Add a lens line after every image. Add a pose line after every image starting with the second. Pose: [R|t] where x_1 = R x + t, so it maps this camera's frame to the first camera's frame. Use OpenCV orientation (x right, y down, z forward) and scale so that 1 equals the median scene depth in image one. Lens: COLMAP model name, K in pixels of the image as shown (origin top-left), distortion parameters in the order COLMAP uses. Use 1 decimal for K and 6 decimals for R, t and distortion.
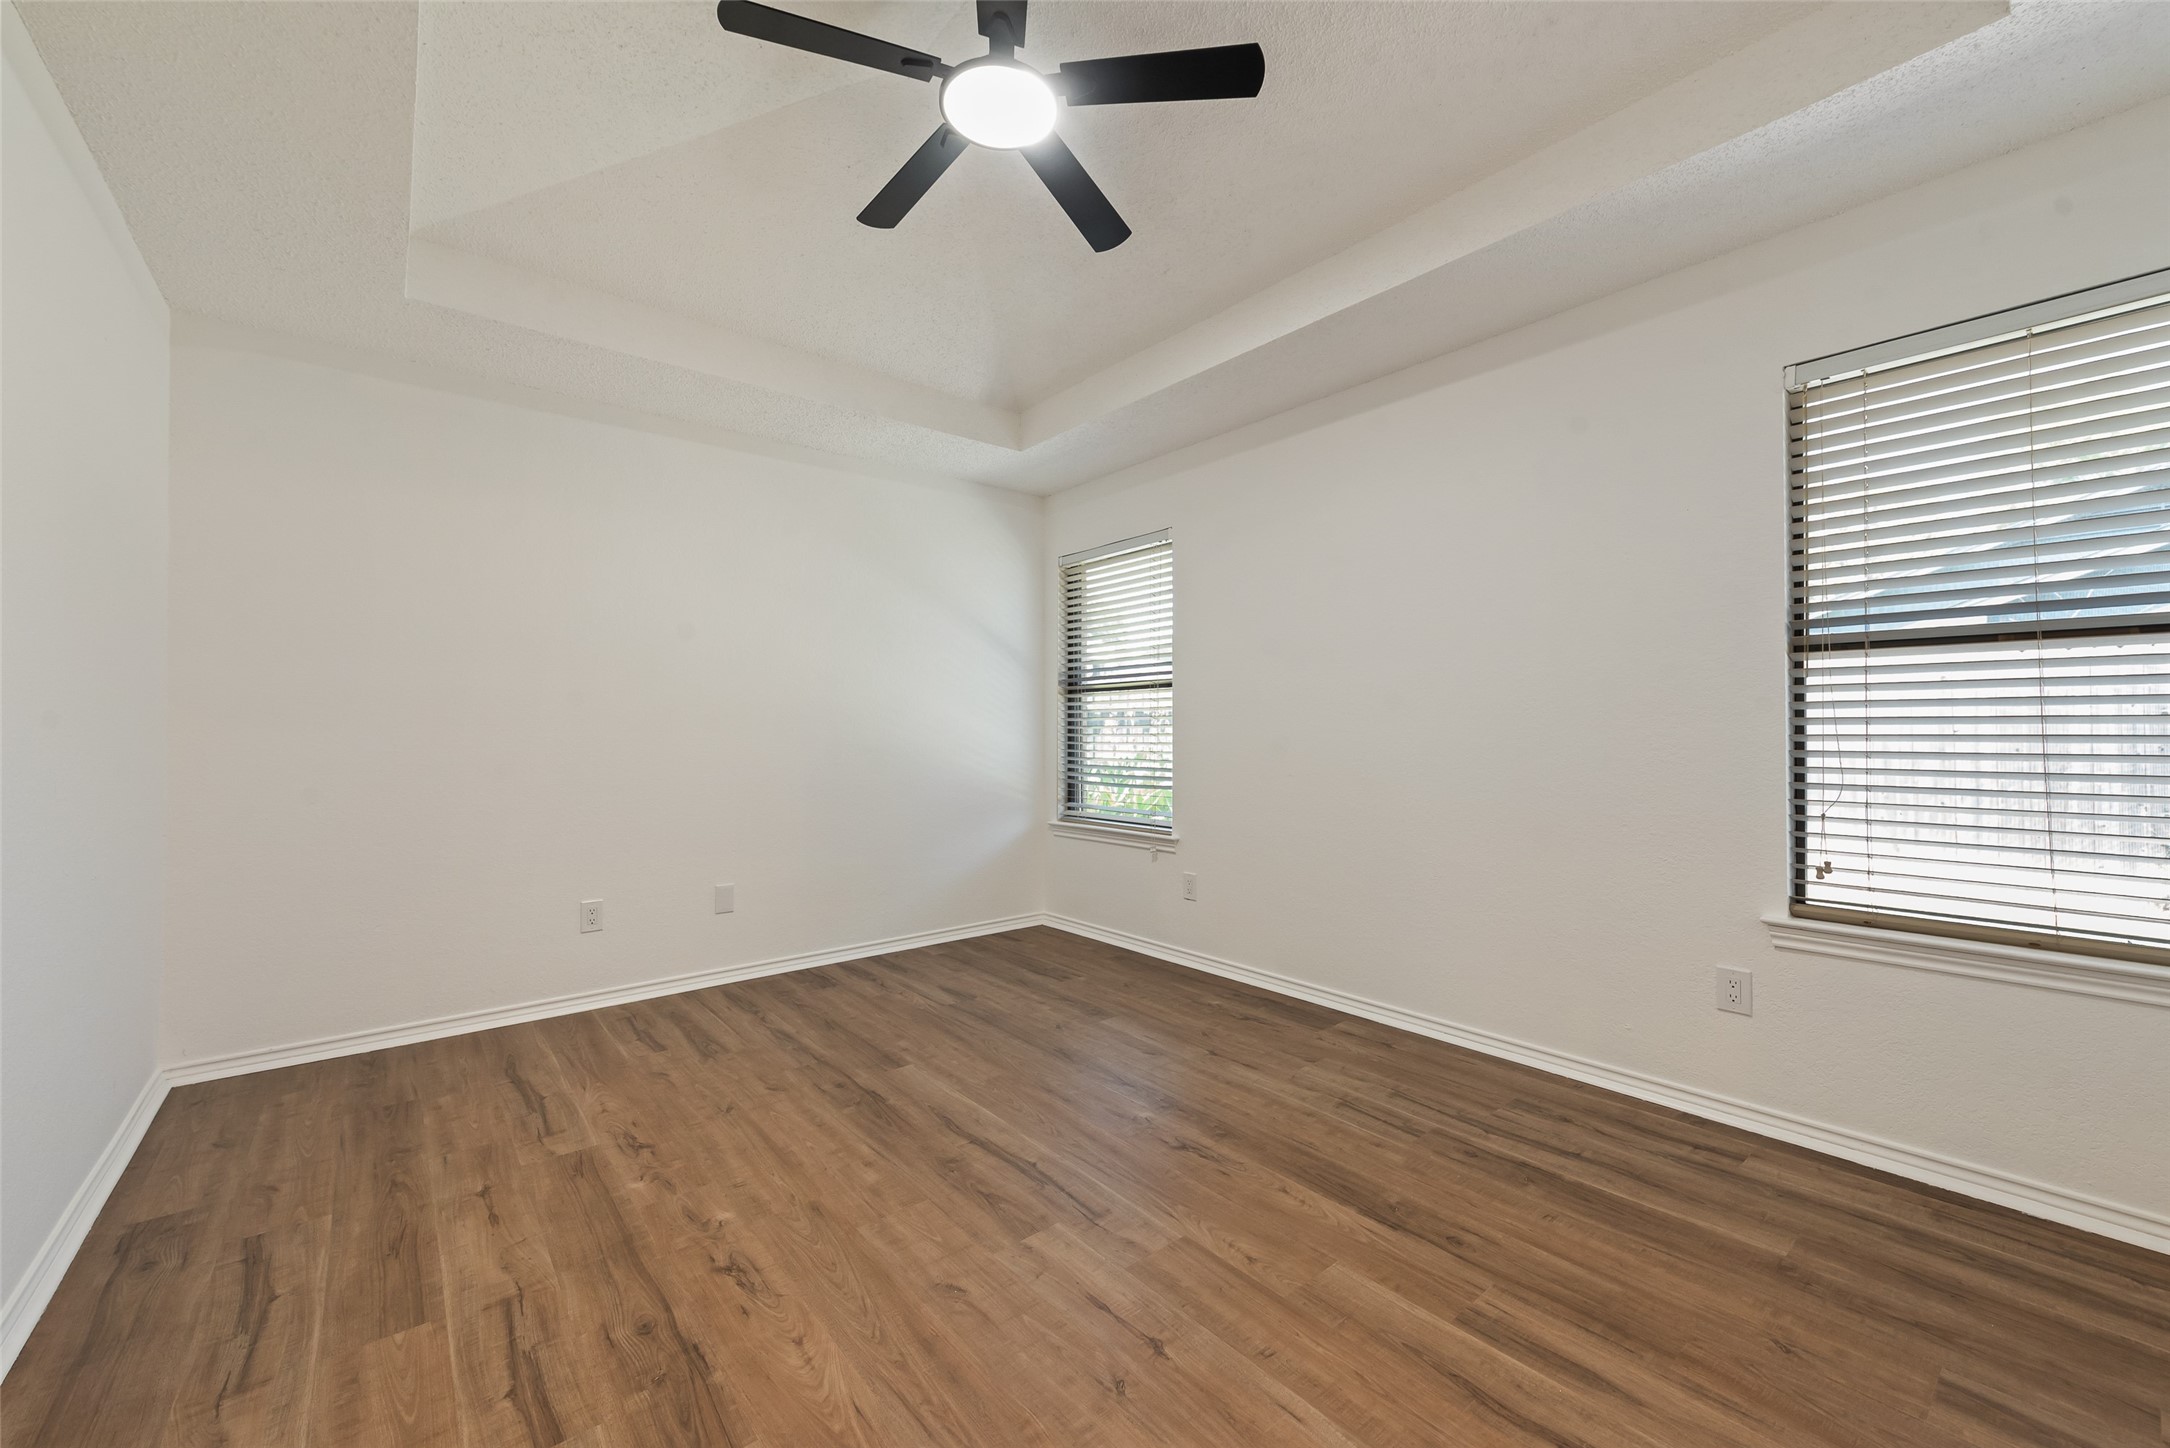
lens RADIAL K [[871.9, 0, 1082.8], [0, 871.9, 726.5], [0, 0, 1]] dist [0.002114, 0.000186]
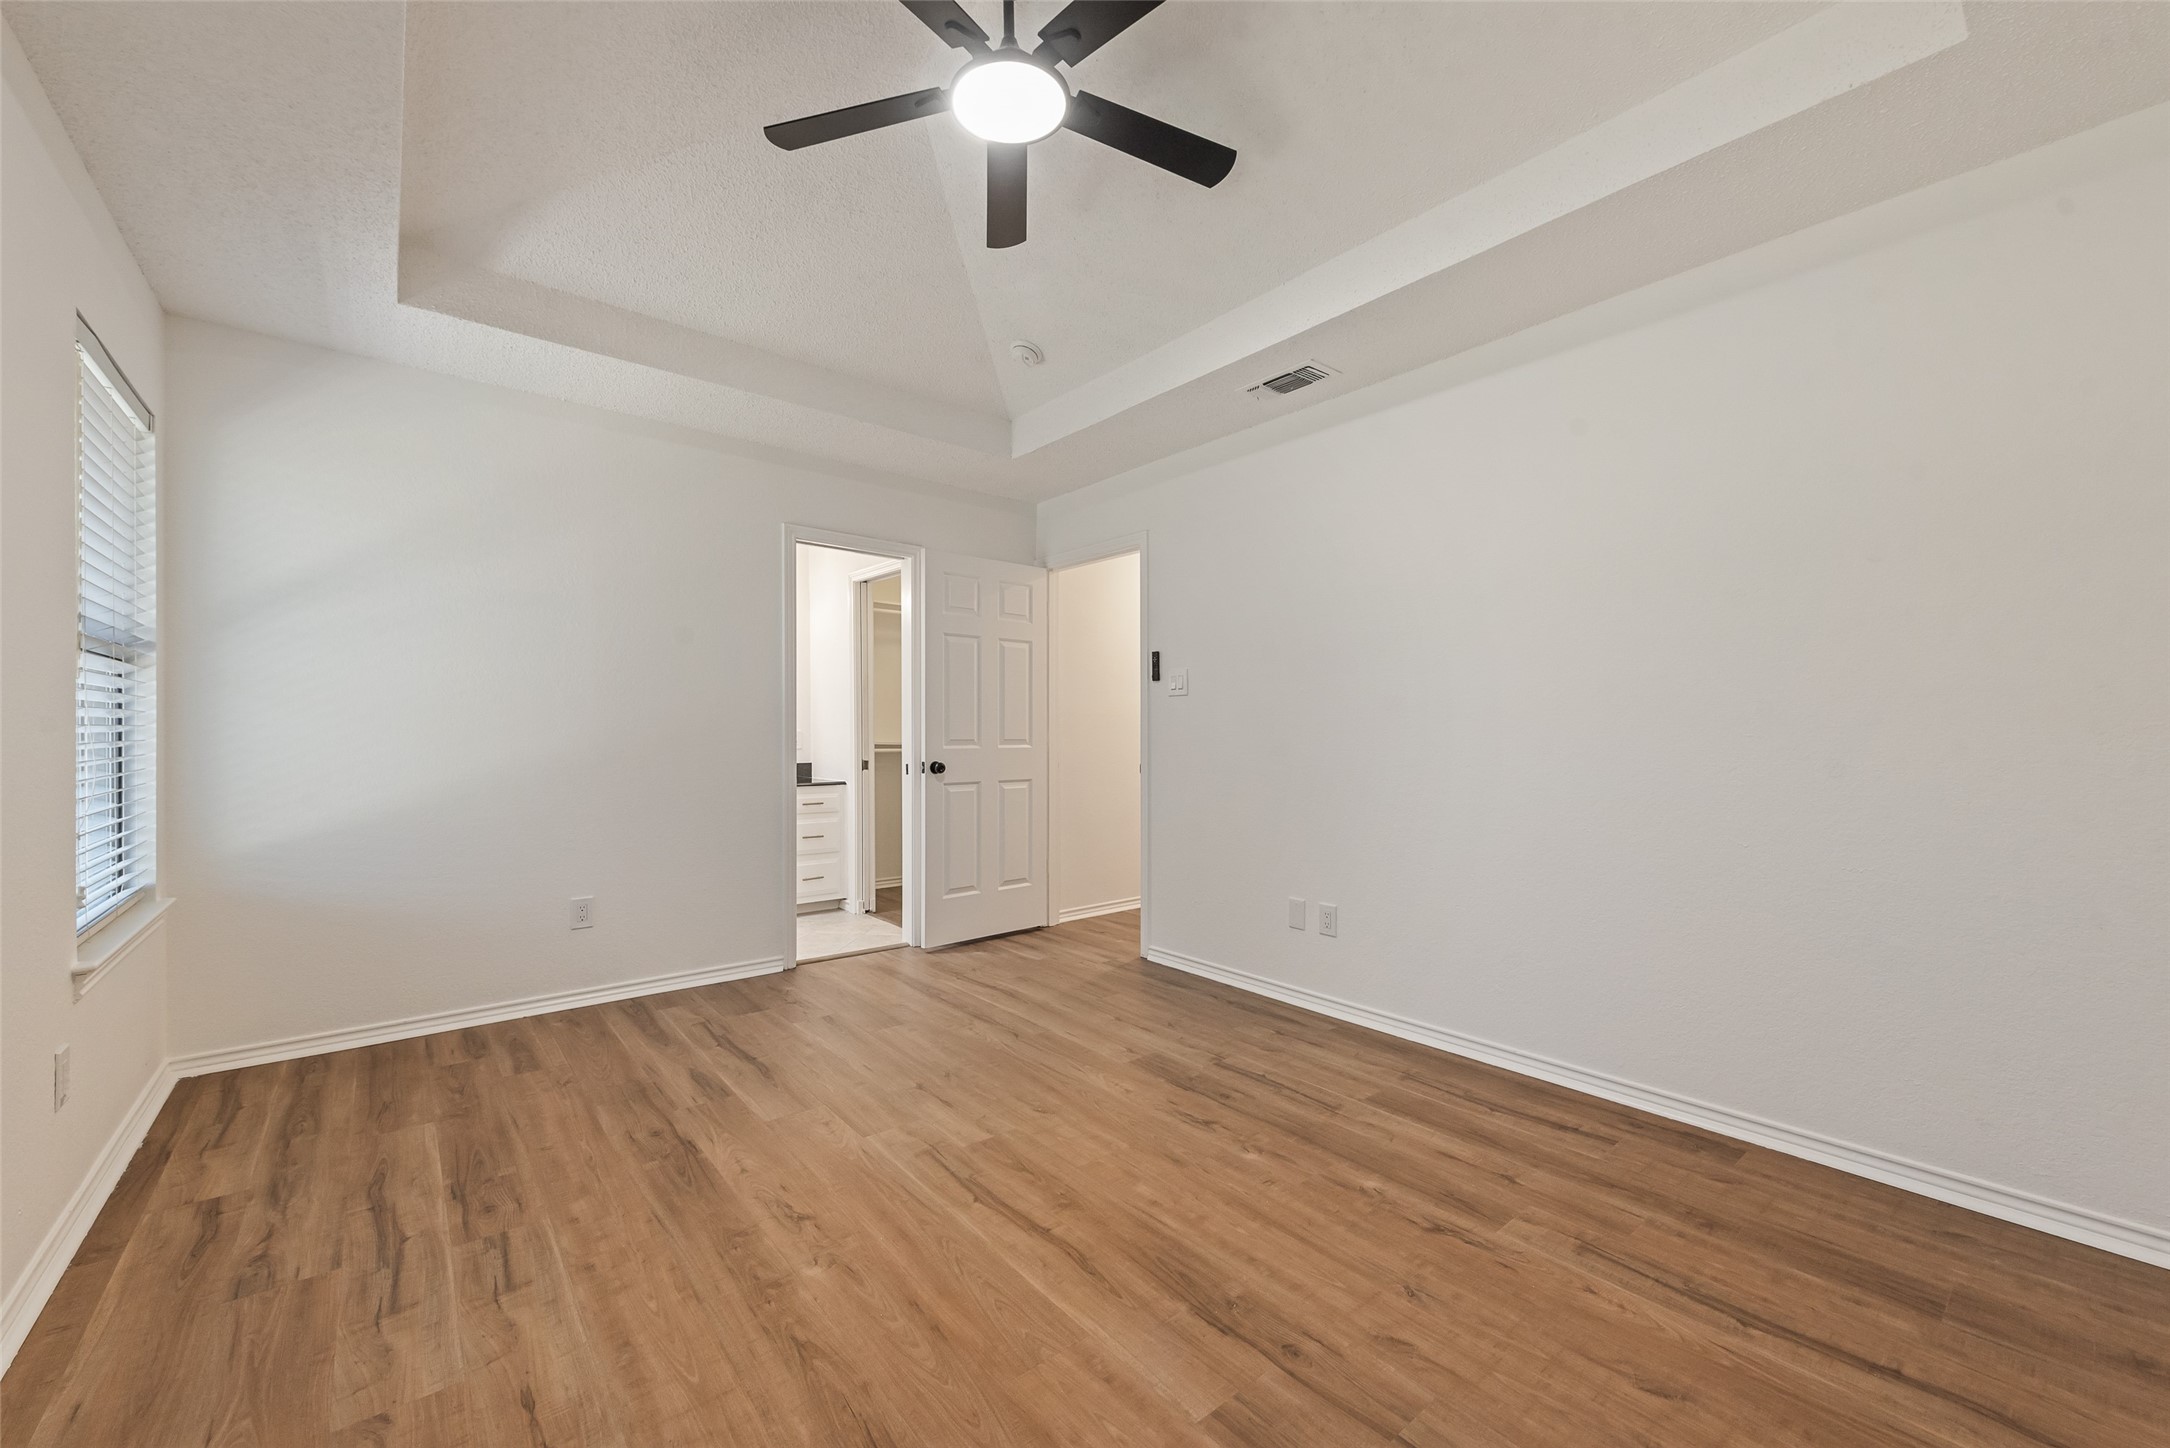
lens RADIAL K [[855.3, 0, 1087.3], [0, 855.3, 726.5], [0, 0, 1]] dist [0.009425, -0.001238]
pose [[-0.999980, 0.002384, -0.005890, -0.175148], [0.002403, 0.999992, -0.003267, -0.003202], [0.005883, -0.003281, -0.999977, 1.971569]]
